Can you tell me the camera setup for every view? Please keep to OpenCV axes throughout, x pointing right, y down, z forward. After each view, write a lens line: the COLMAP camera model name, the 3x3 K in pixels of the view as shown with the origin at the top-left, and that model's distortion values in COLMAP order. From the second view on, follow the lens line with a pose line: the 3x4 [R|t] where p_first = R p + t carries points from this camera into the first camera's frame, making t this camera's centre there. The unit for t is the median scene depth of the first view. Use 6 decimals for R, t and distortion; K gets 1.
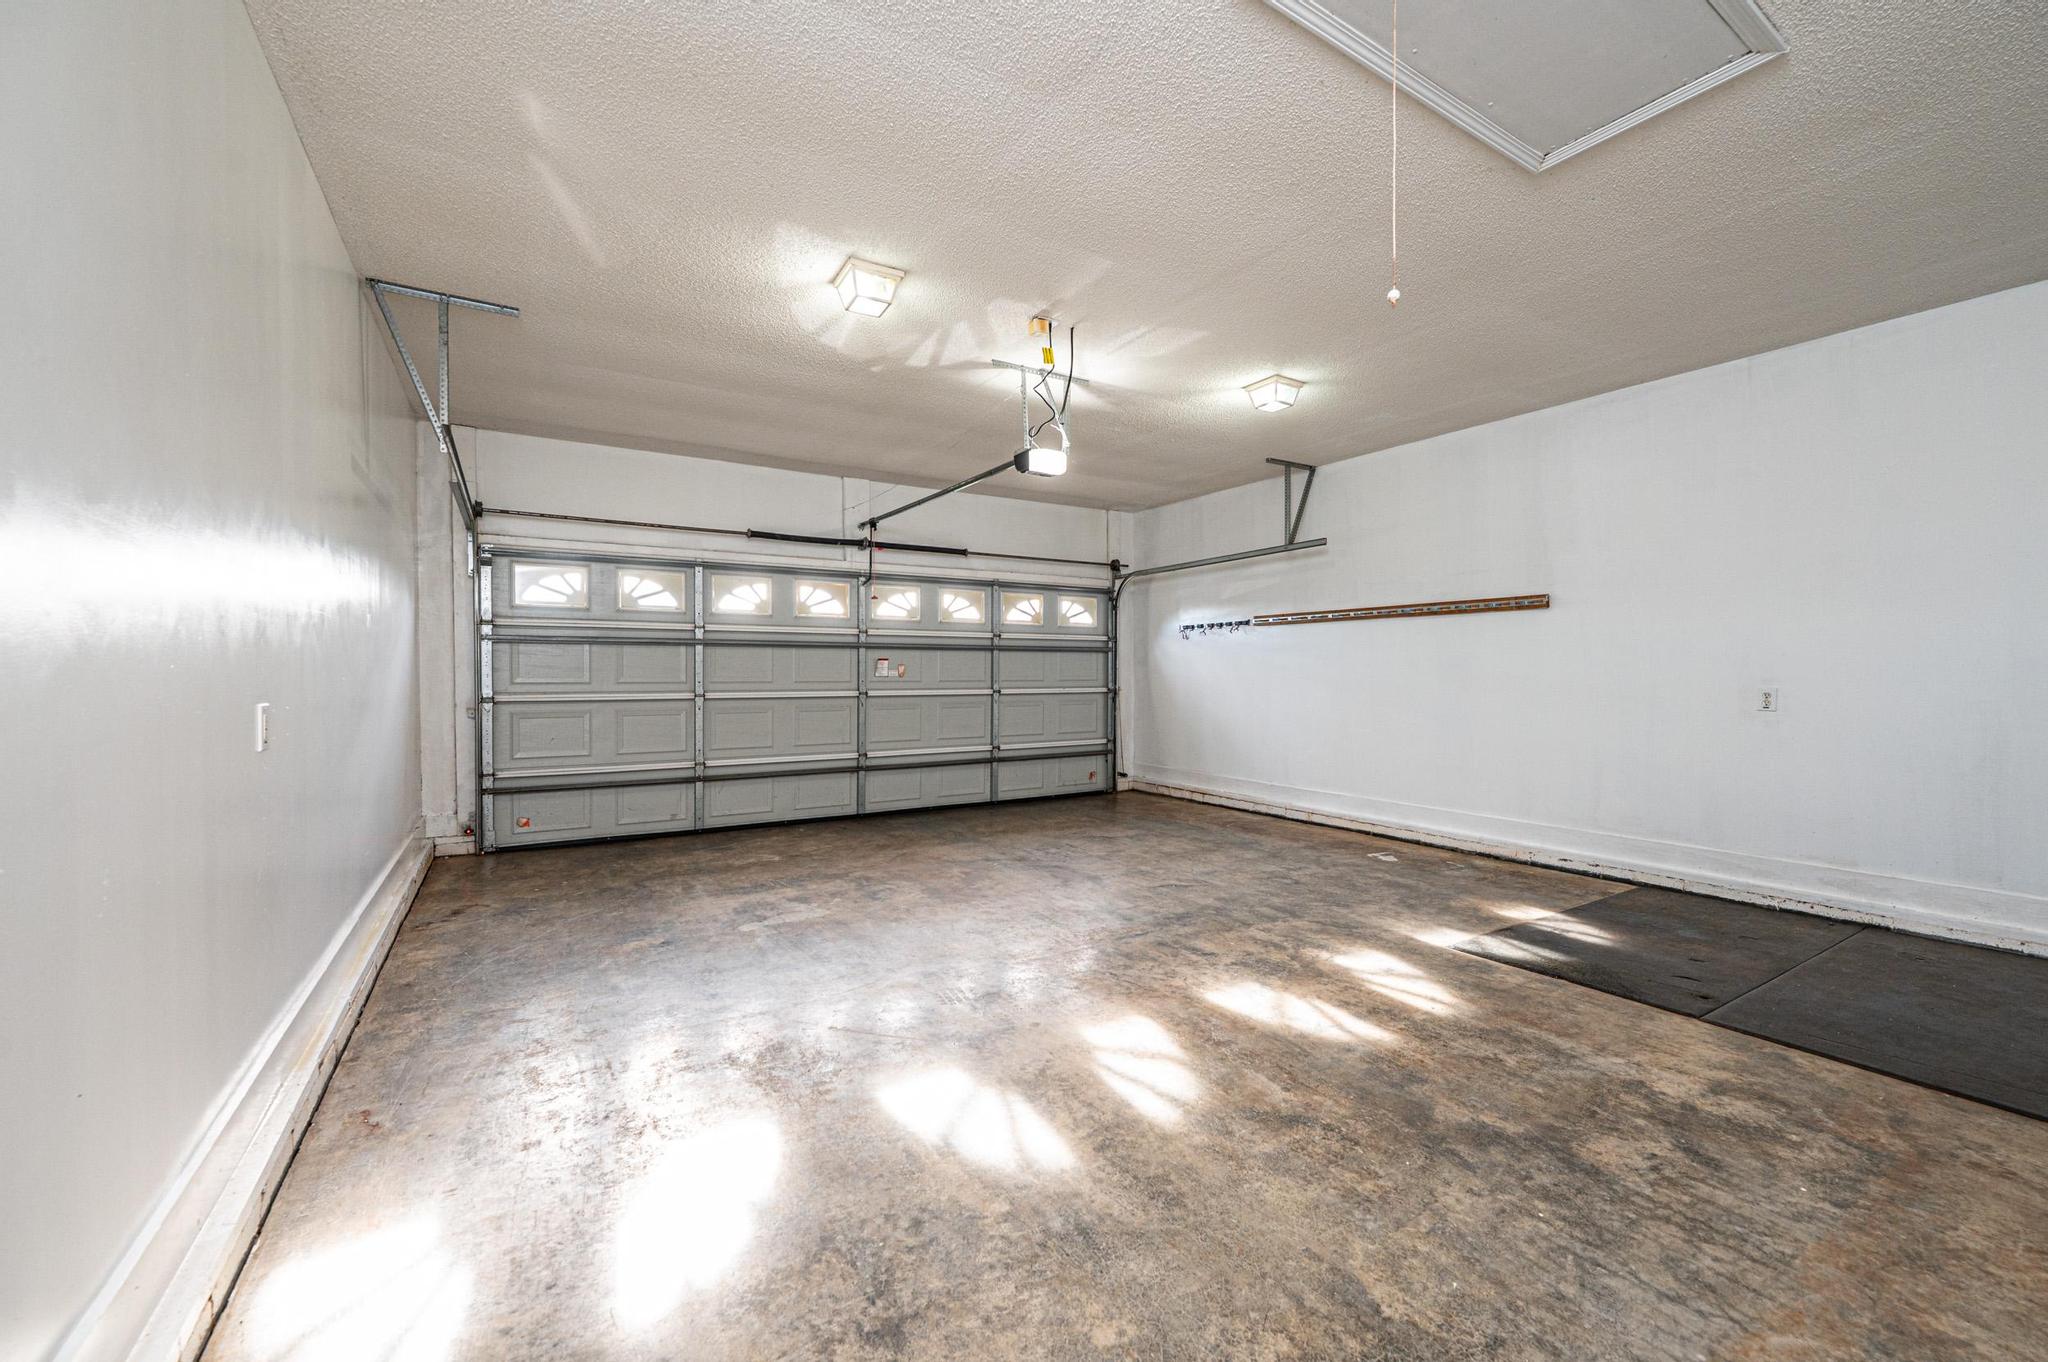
lens RADIAL K [[817.8, 0, 1026.3], [0, 817.8, 679.0], [0, 0, 1]] dist [-0.001247, -0.000047]
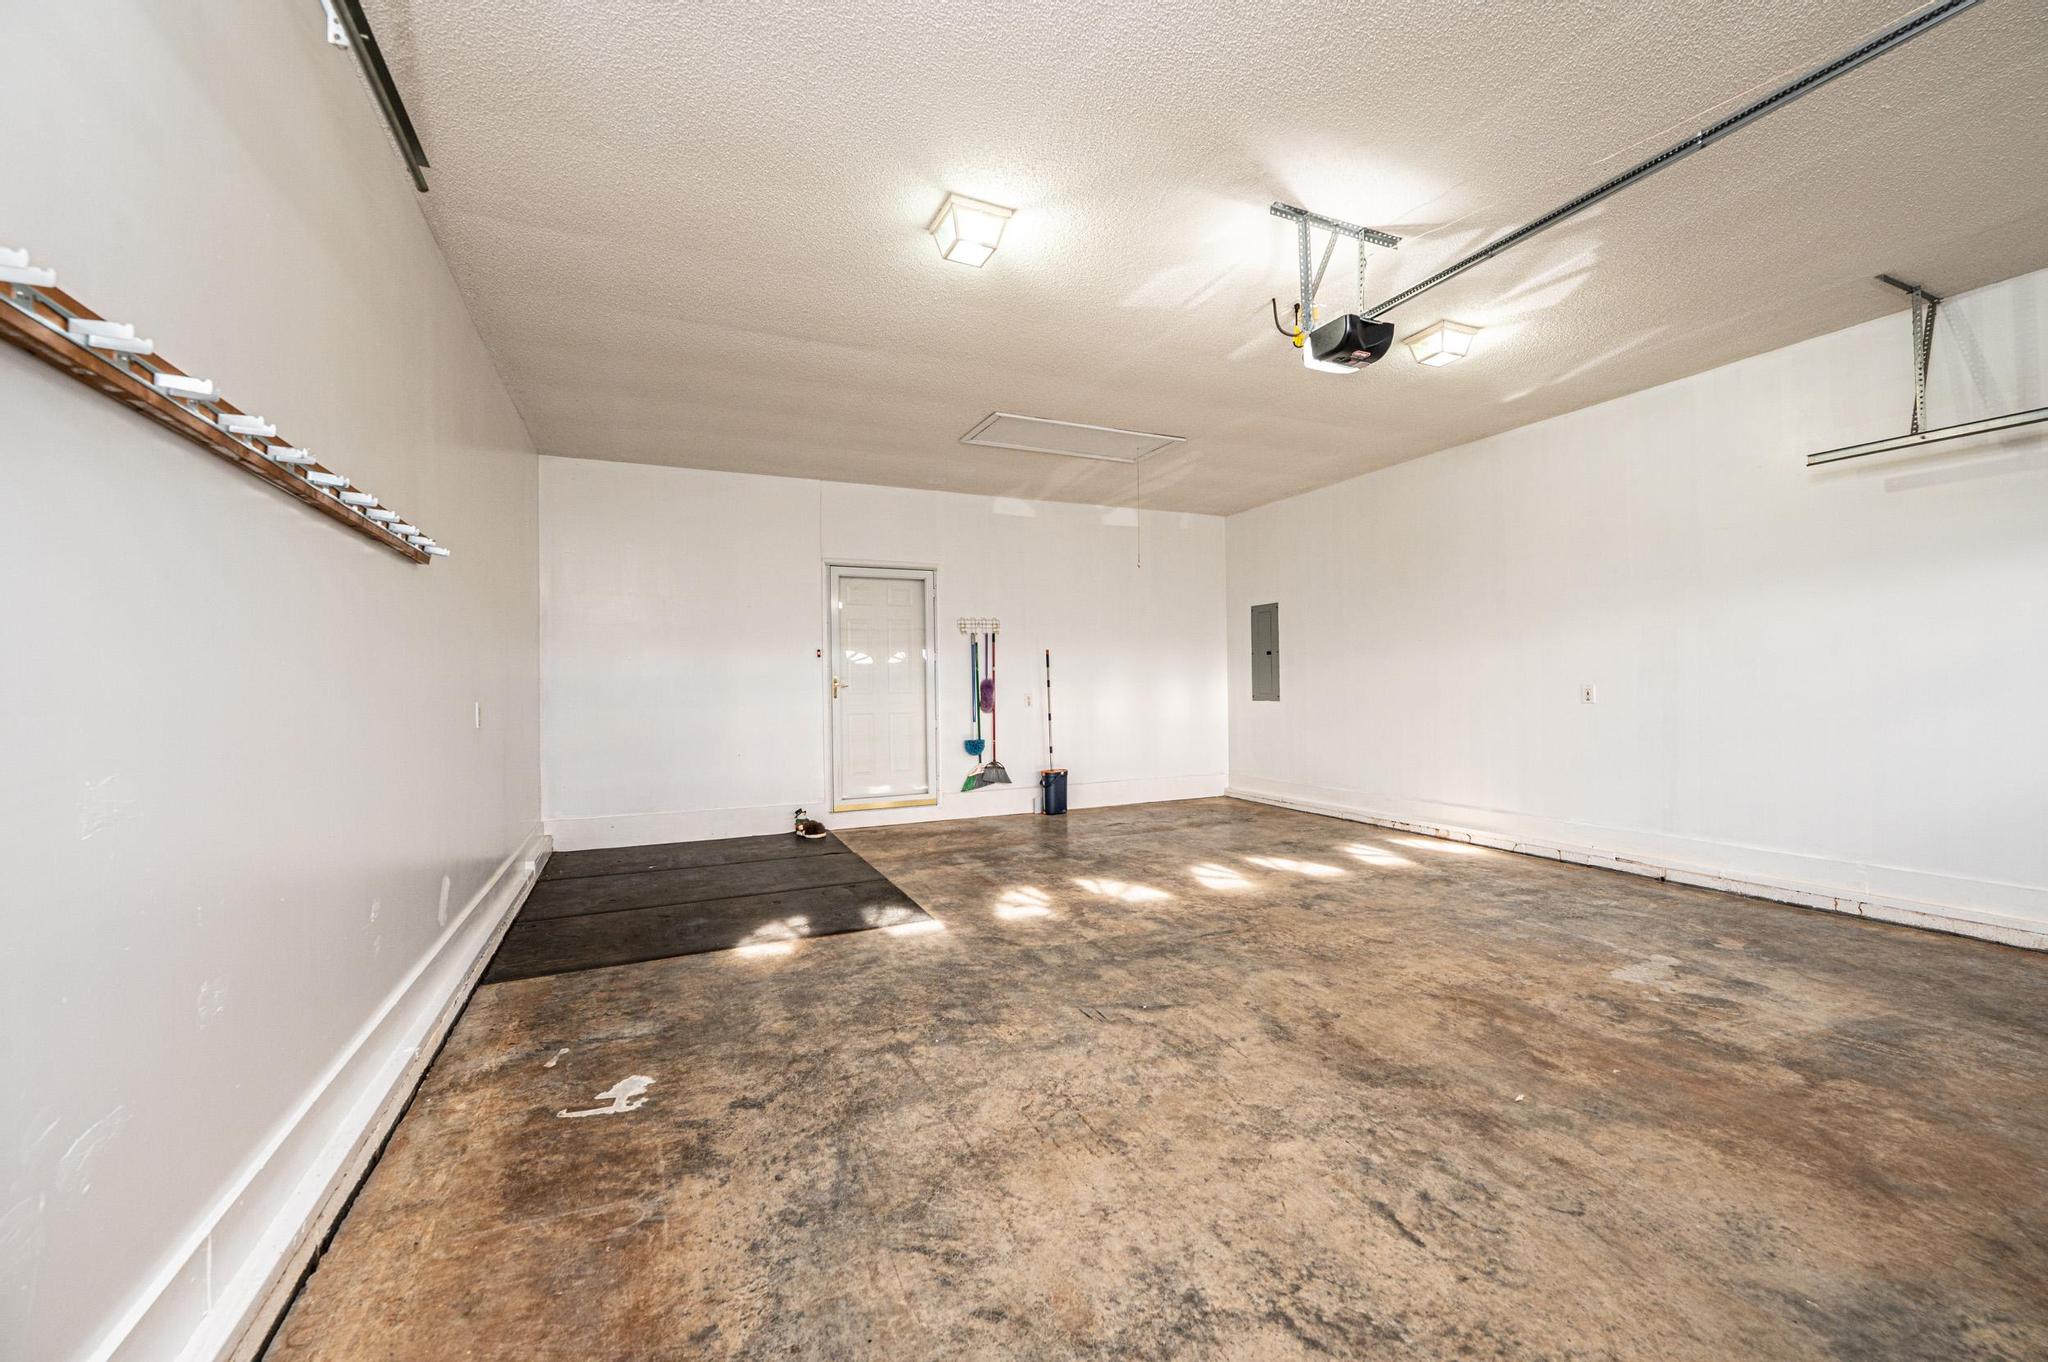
lens RADIAL K [[817.8, 0, 1028.4], [0, 817.8, 680.8], [0, 0, 1]] dist [-0.001247, -0.000047]
pose [[-0.992418, 0.016491, 0.121800, 0.217387], [0.016998, 0.999851, 0.003124, -0.006137], [-0.121731, 0.005171, -0.992550, 1.897730]]
